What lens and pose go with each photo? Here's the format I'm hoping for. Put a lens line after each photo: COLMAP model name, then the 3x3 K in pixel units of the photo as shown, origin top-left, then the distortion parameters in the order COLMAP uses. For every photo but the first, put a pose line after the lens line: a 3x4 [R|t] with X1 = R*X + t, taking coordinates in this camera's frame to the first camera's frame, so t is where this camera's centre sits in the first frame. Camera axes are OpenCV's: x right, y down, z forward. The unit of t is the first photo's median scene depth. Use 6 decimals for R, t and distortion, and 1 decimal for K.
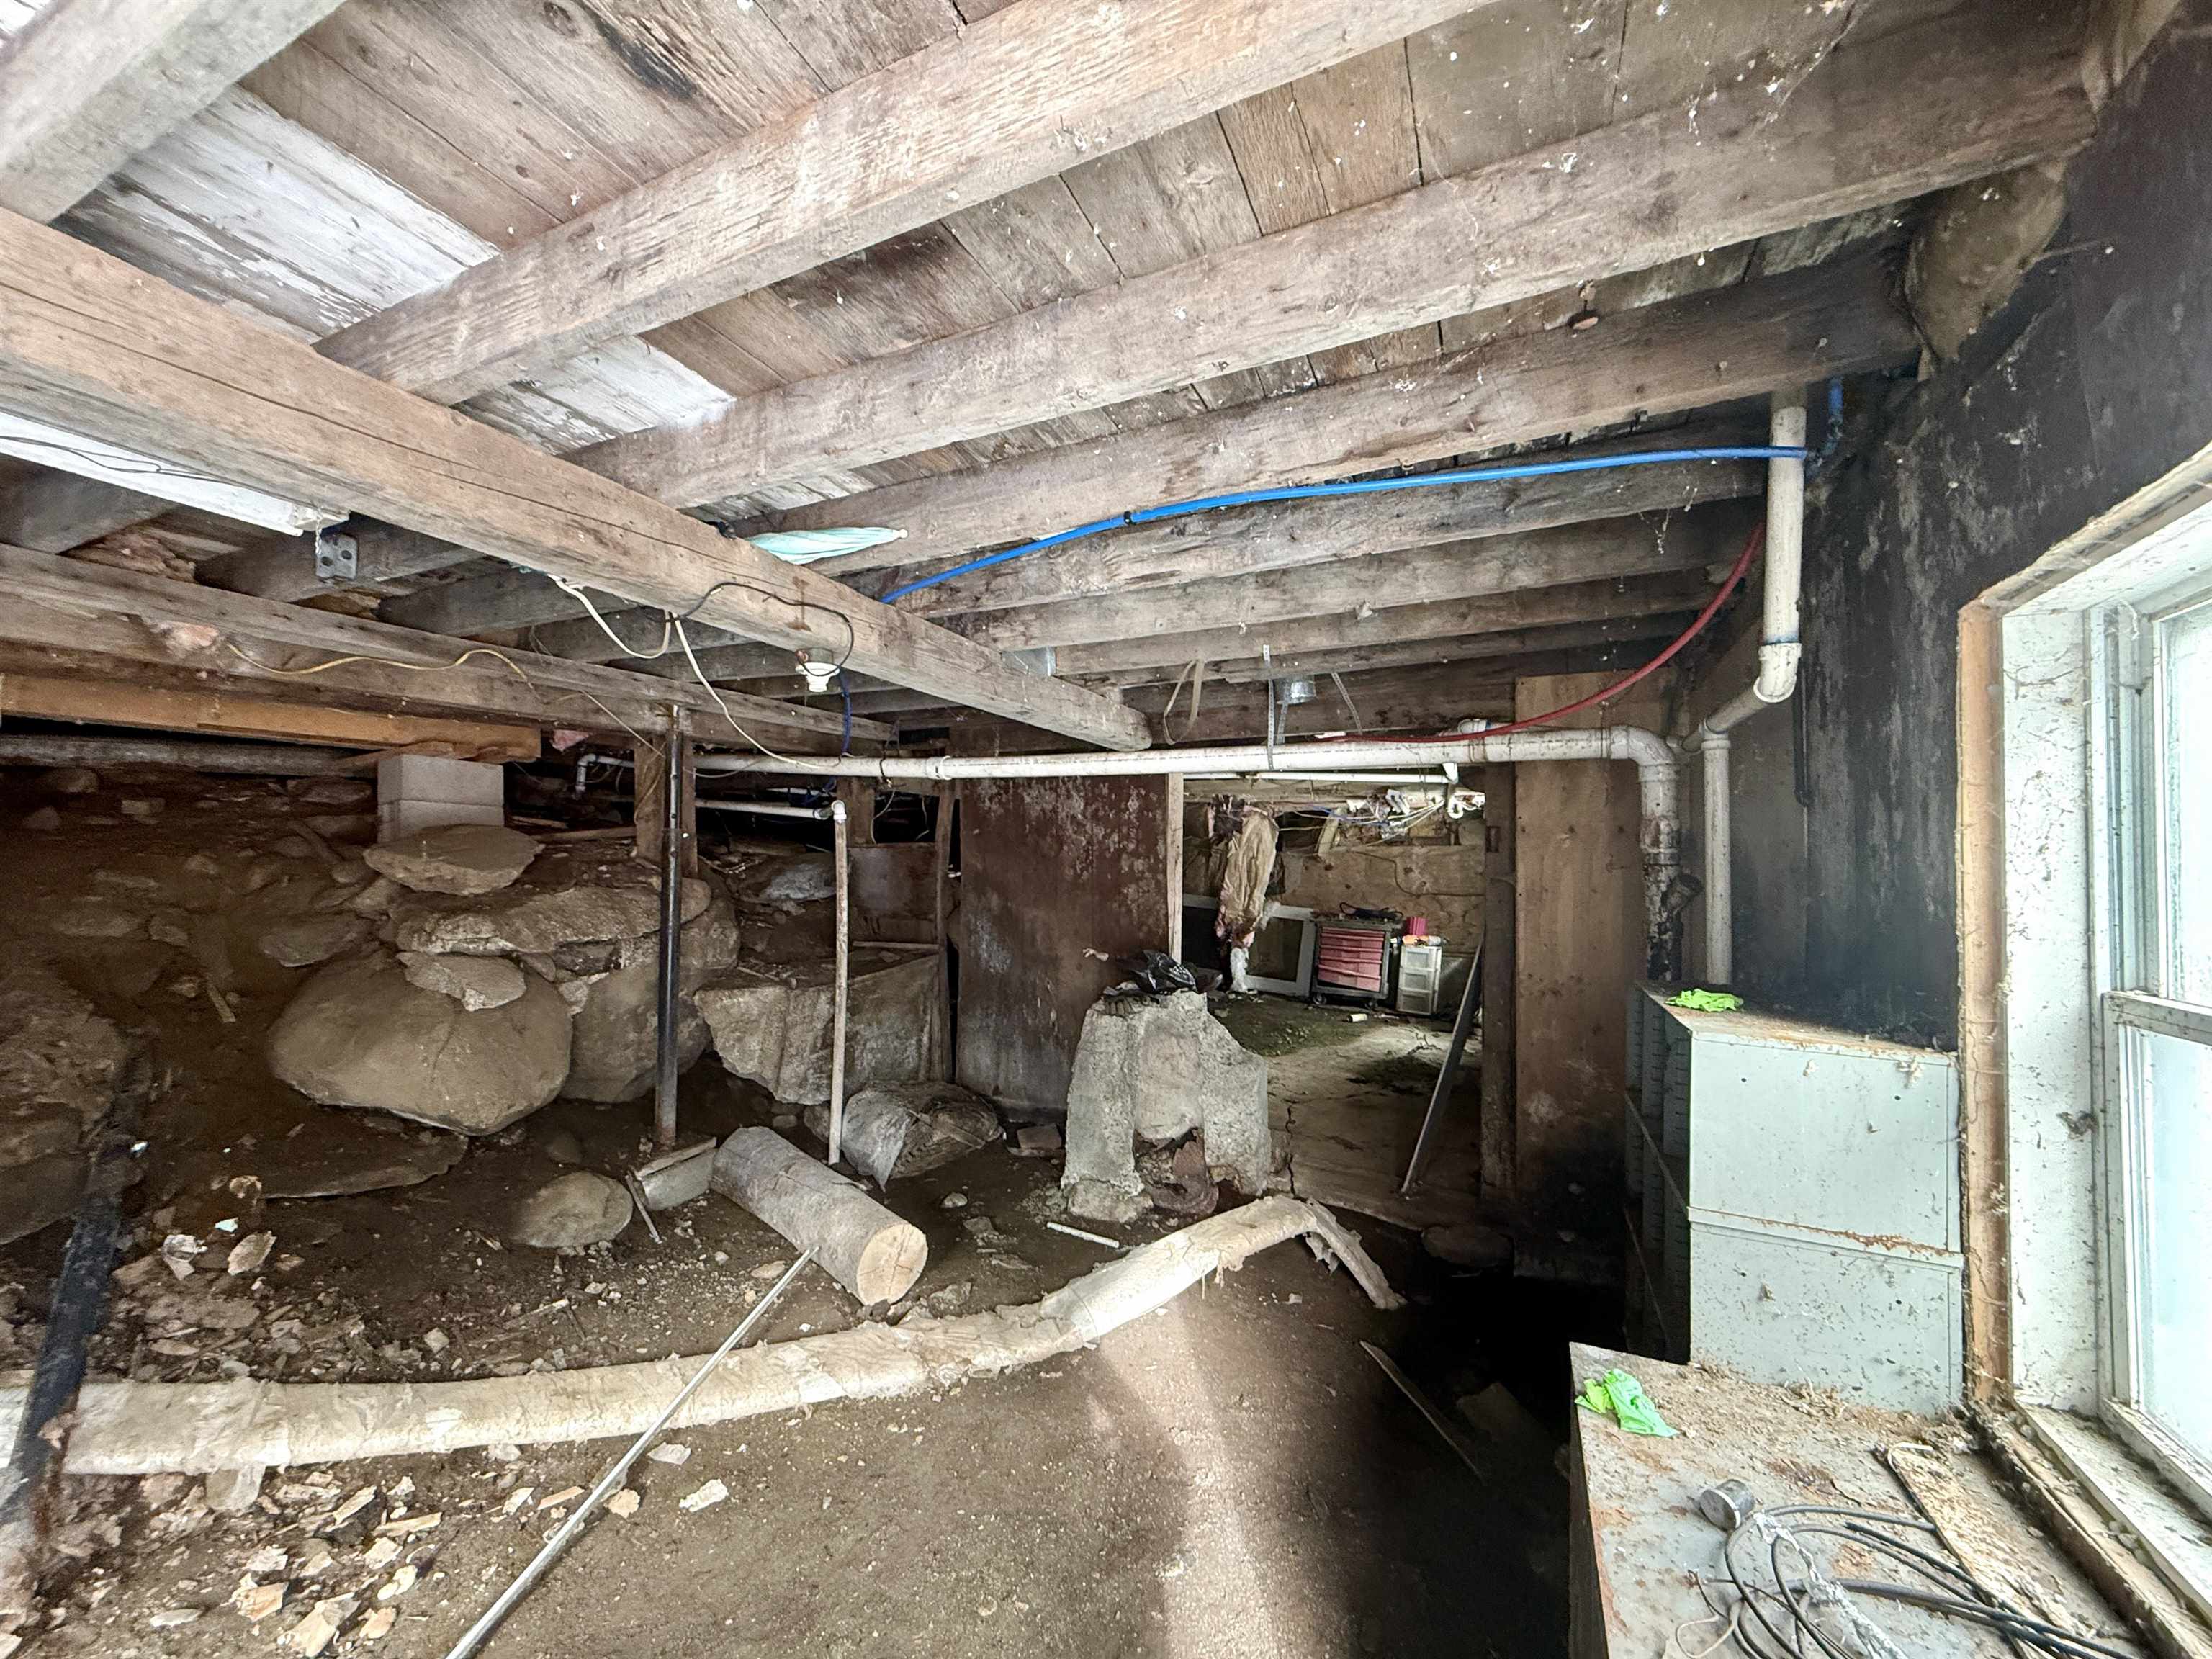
lens RADIAL K [[878.0, 0, 1102.9], [0, 878.0, 830.0], [0, 0, 1]] dist [-0.000252, 0.000025]
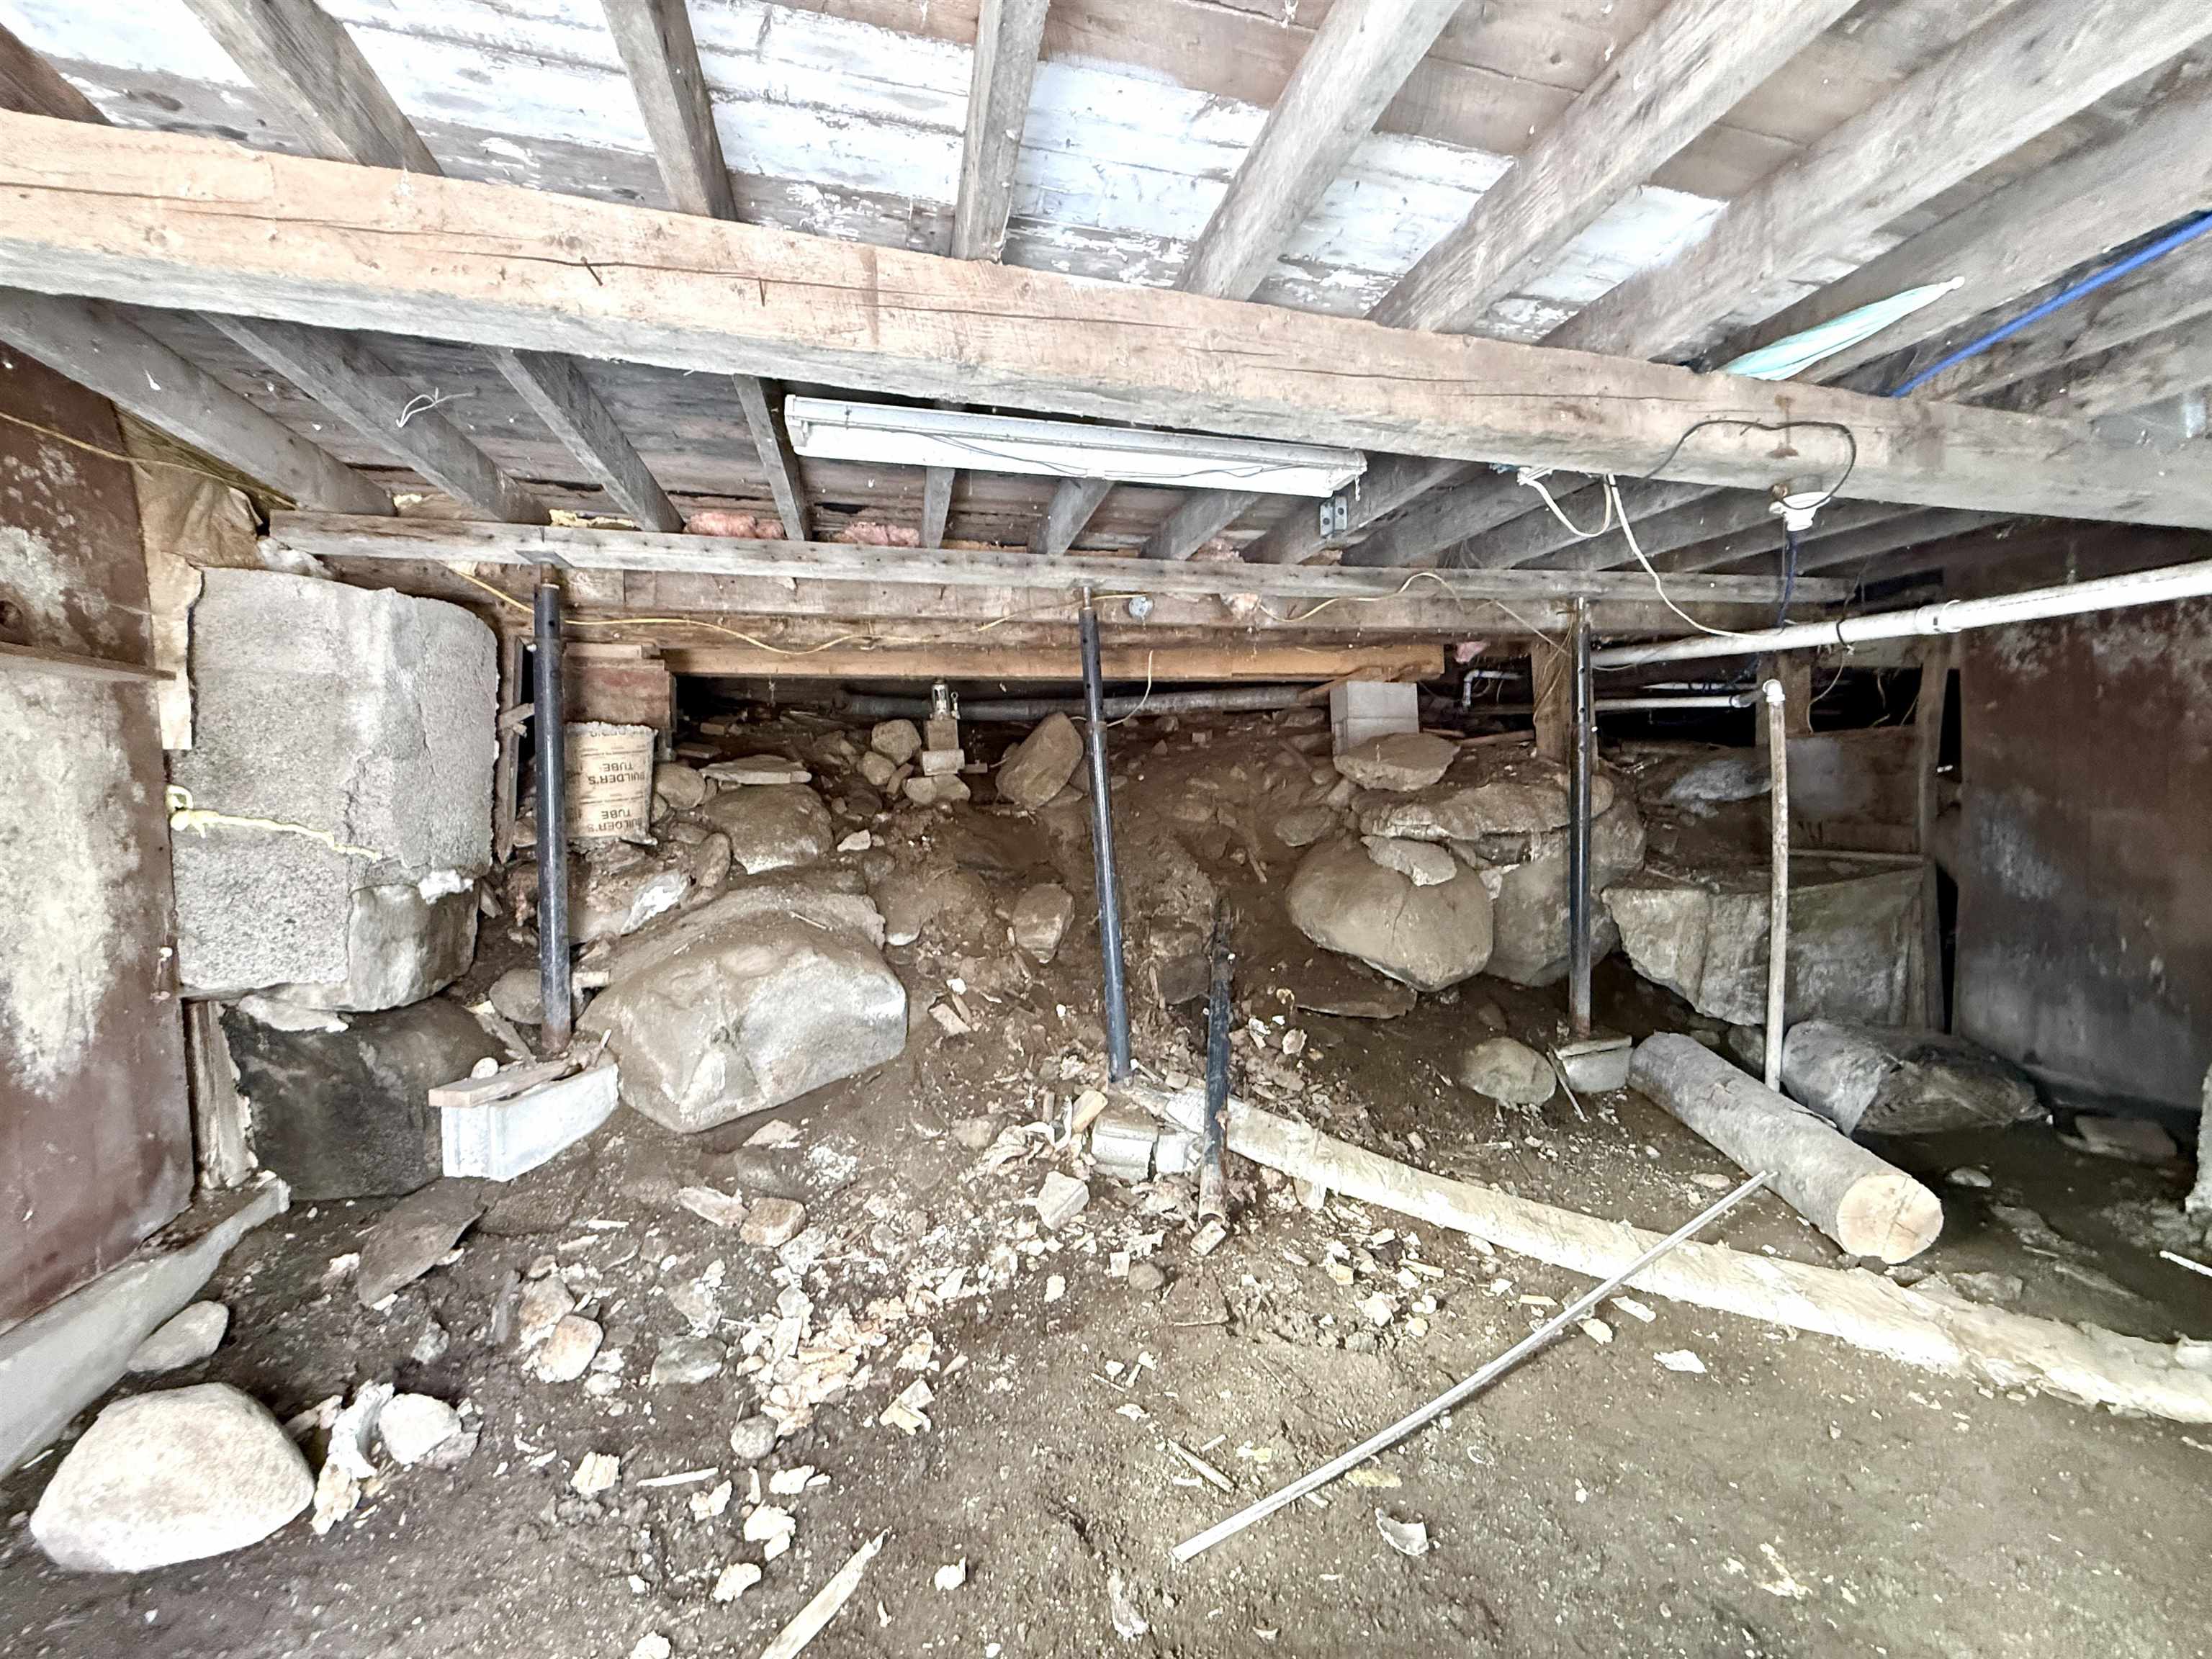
lens RADIAL K [[878.0, 0, 1102.9], [0, 878.0, 830.0], [0, 0, 1]] dist [-0.000252, 0.000025]
pose [[0.625754, 0.013365, -0.779906, -0.066785], [0.054784, 0.996631, 0.061034, 0.038447], [0.778094, -0.080918, 0.622914, -0.072747]]
